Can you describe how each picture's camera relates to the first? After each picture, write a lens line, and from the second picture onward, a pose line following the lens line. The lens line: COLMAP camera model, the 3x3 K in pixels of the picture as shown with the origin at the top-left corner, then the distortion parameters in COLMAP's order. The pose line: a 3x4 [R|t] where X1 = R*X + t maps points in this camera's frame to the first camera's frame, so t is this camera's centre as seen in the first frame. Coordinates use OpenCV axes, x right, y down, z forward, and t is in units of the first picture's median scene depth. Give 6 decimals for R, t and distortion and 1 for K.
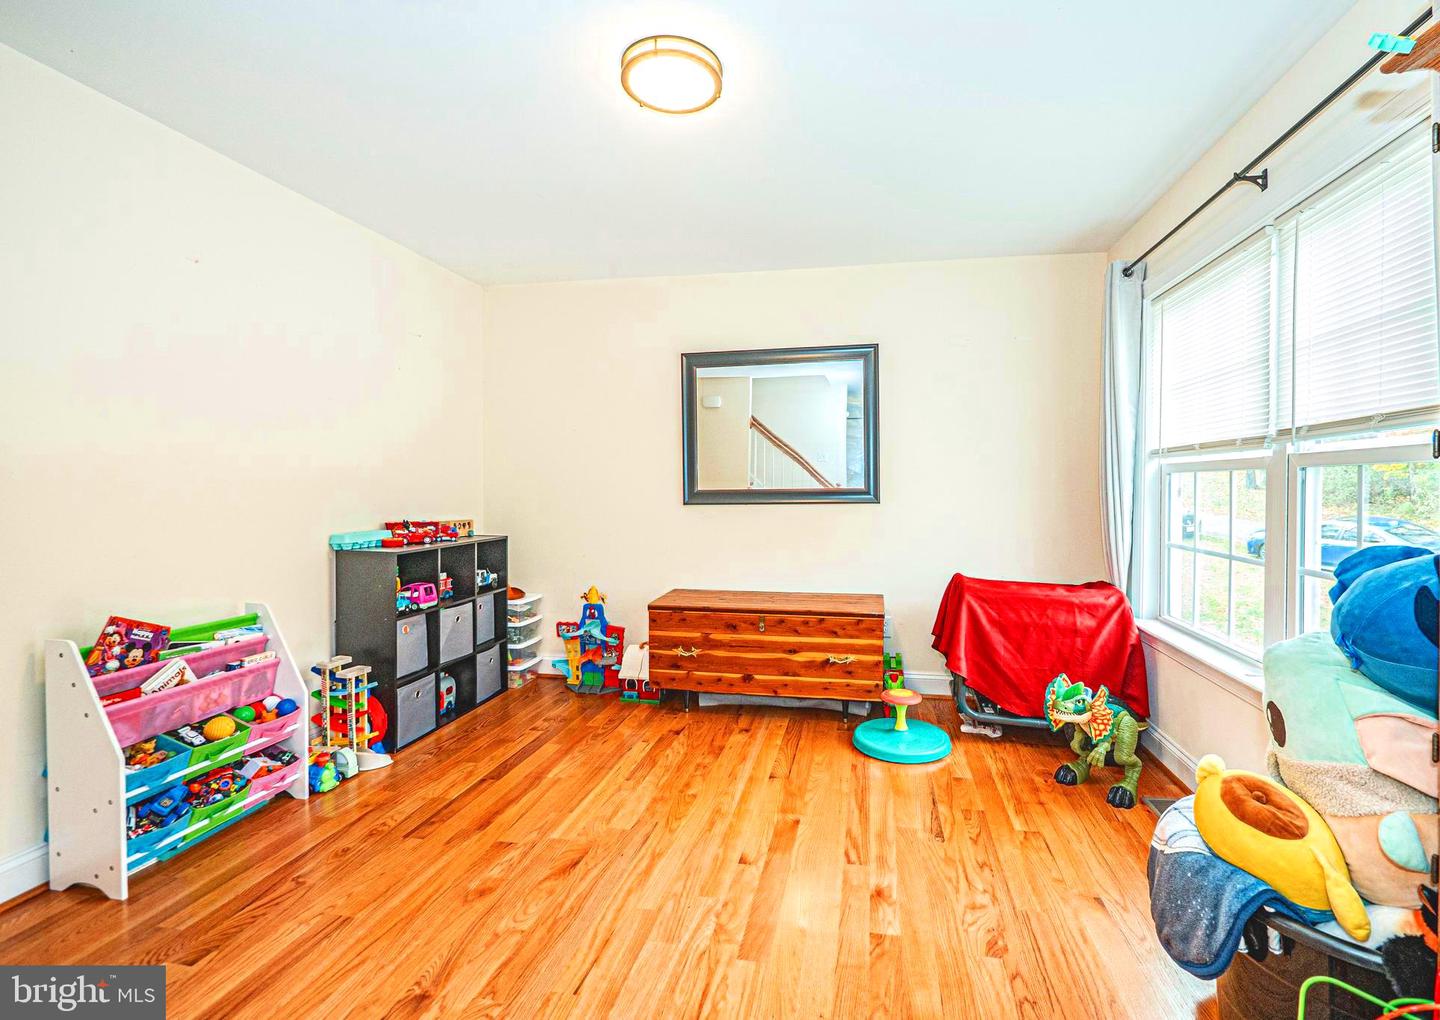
lens RADIAL K [[621.4, 0, 720.1], [0, 621.4, 495.2], [0, 0, 1]] dist [-0.008871, 0.000562]
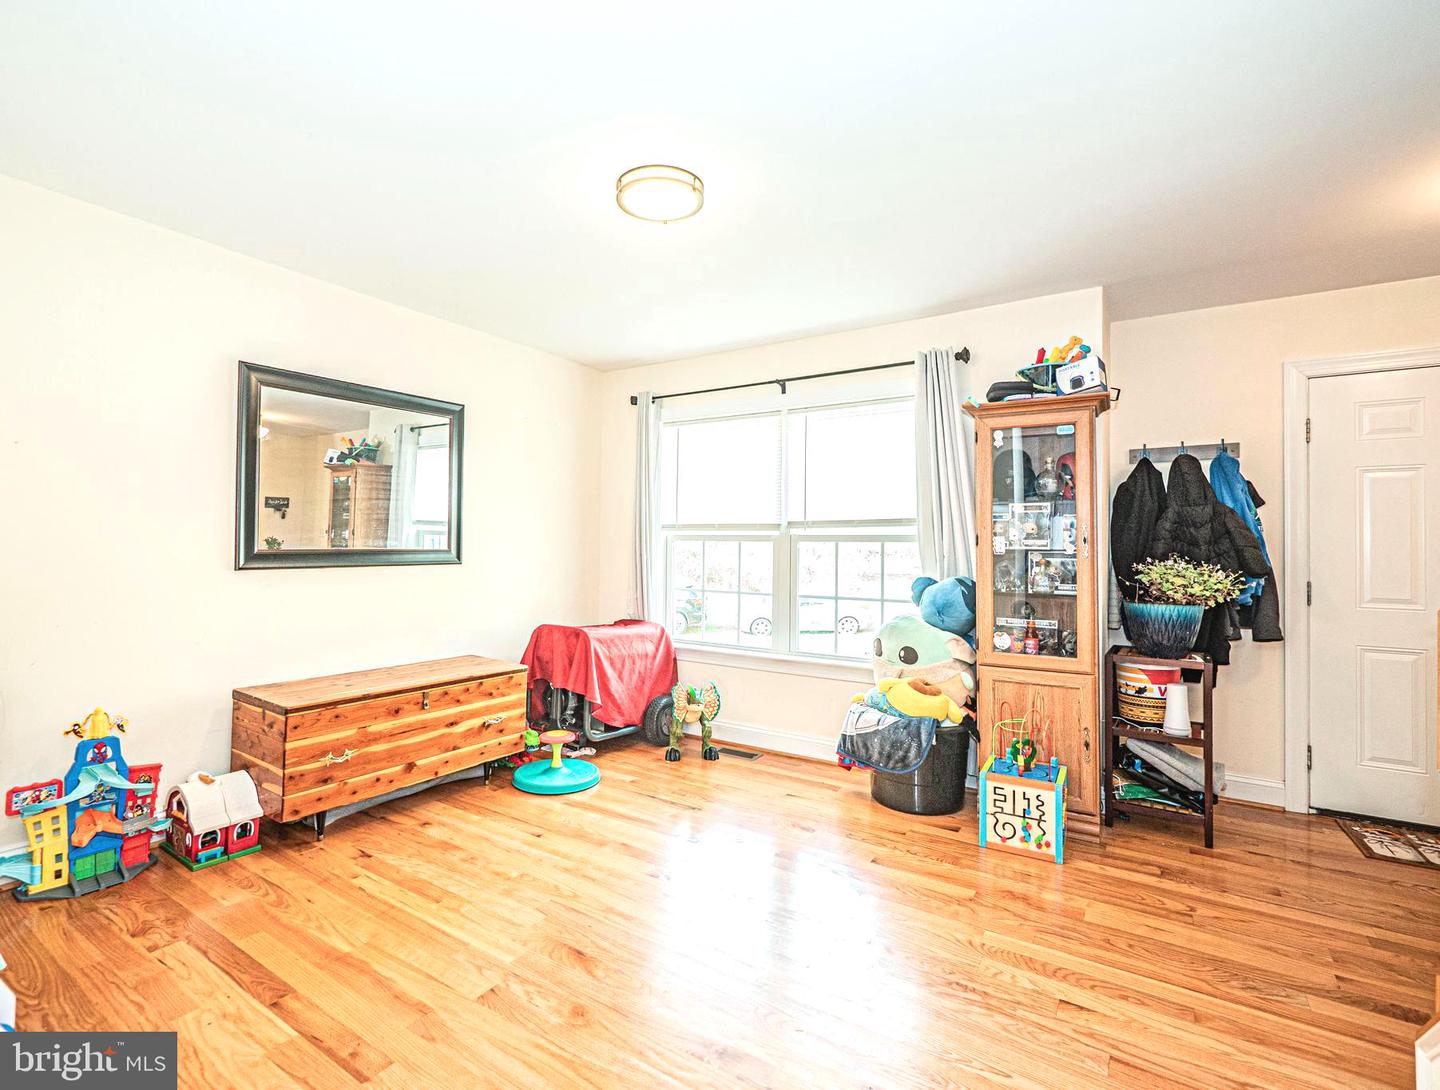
lens RADIAL K [[633.4, 0, 721.1], [0, 633.4, 536.6], [0, 0, 1]] dist [-0.000642, 0.000179]
pose [[0.441058, 0.023852, 0.897162, -0.567664], [-0.000019, 0.999647, -0.026568, -0.005748], [-0.897479, 0.011701, 0.440902, 0.210442]]
